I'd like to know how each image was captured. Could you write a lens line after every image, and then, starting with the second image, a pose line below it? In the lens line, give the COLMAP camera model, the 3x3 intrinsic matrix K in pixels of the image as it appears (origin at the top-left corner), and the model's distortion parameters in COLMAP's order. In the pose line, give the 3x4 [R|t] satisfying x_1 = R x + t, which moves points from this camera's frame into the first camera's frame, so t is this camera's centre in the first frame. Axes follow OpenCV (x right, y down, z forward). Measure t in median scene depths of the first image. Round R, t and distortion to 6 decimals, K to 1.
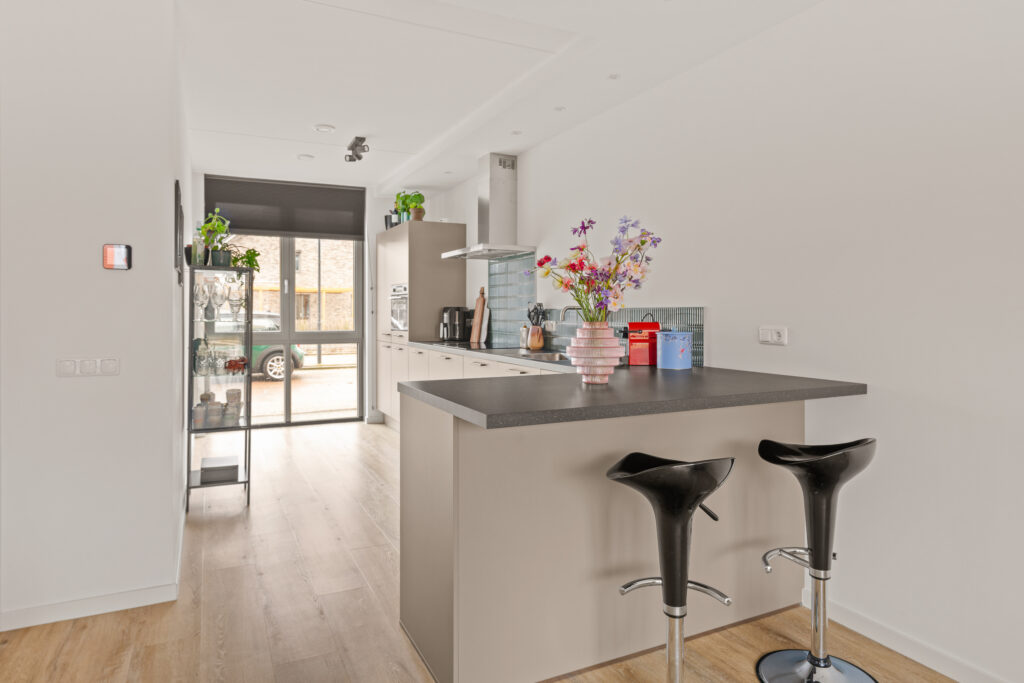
lens RADIAL K [[631.4, 0, 510.4], [0, 631.4, 323.1], [0, 0, 1]] dist [0.002066, 0.000369]
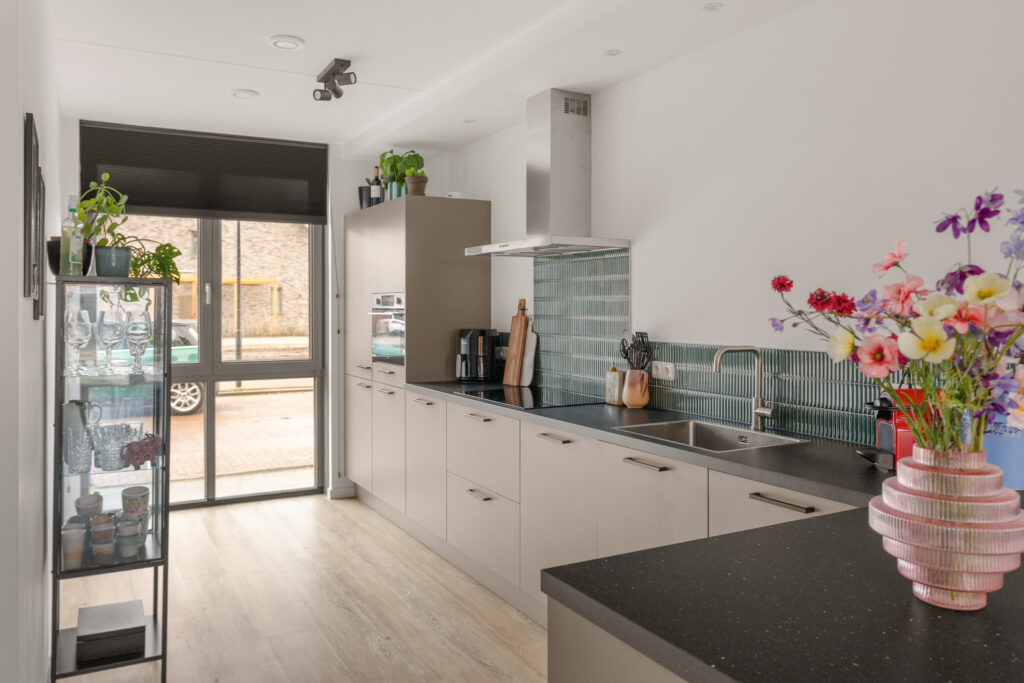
lens RADIAL K [[789.5, 0, 512.3], [0, 789.5, 322.0], [0, 0, 1]] dist [0.002237, 0.001331]
pose [[0.998580, -0.001161, 0.053260, -0.107186], [0.001096, 0.999999, 0.001243, -0.037903], [-0.053262, -0.001183, 0.998580, 0.211417]]
